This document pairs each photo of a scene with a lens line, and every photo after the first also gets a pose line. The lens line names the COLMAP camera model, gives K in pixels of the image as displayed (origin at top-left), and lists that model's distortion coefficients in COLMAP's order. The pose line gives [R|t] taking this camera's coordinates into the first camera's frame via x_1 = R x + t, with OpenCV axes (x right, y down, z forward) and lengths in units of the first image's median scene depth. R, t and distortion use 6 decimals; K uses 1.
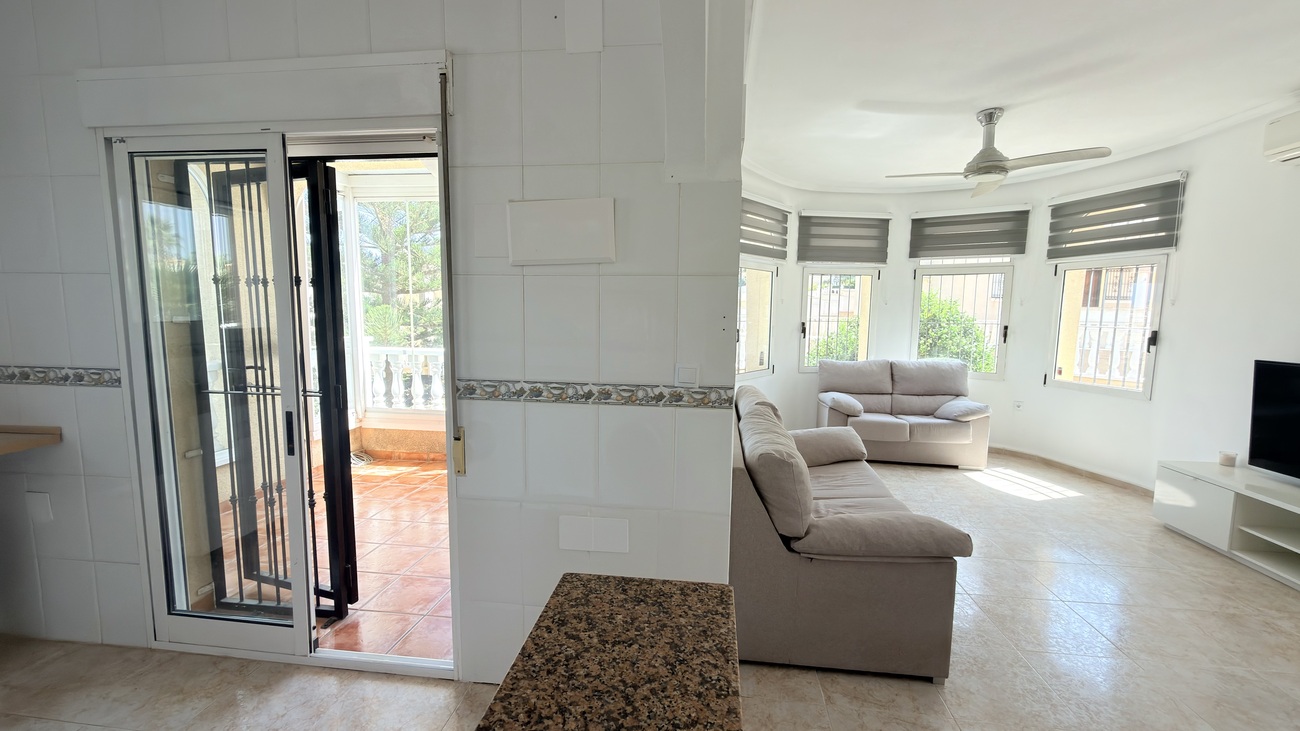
lens RADIAL K [[519.6, 0, 649.4], [0, 519.6, 366.5], [0, 0, 1]] dist [0.002262, -0.000060]
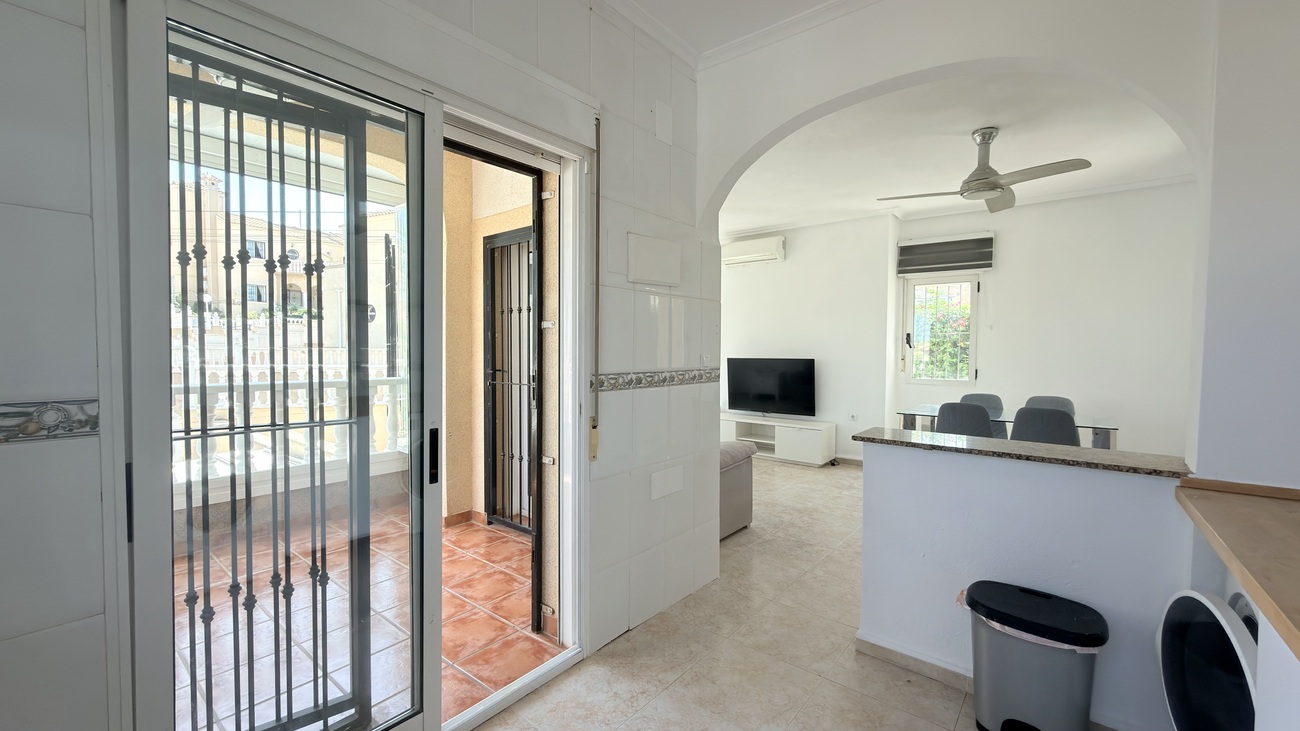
lens RADIAL K [[519.6, 0, 649.4], [0, 519.6, 366.5], [0, 0, 1]] dist [0.002262, -0.000060]
pose [[0.531737, -0.038342, 0.846041, -0.489937], [0.093529, 0.995523, -0.013666, 0.012983], [-0.841729, 0.086396, 0.532943, 0.108817]]
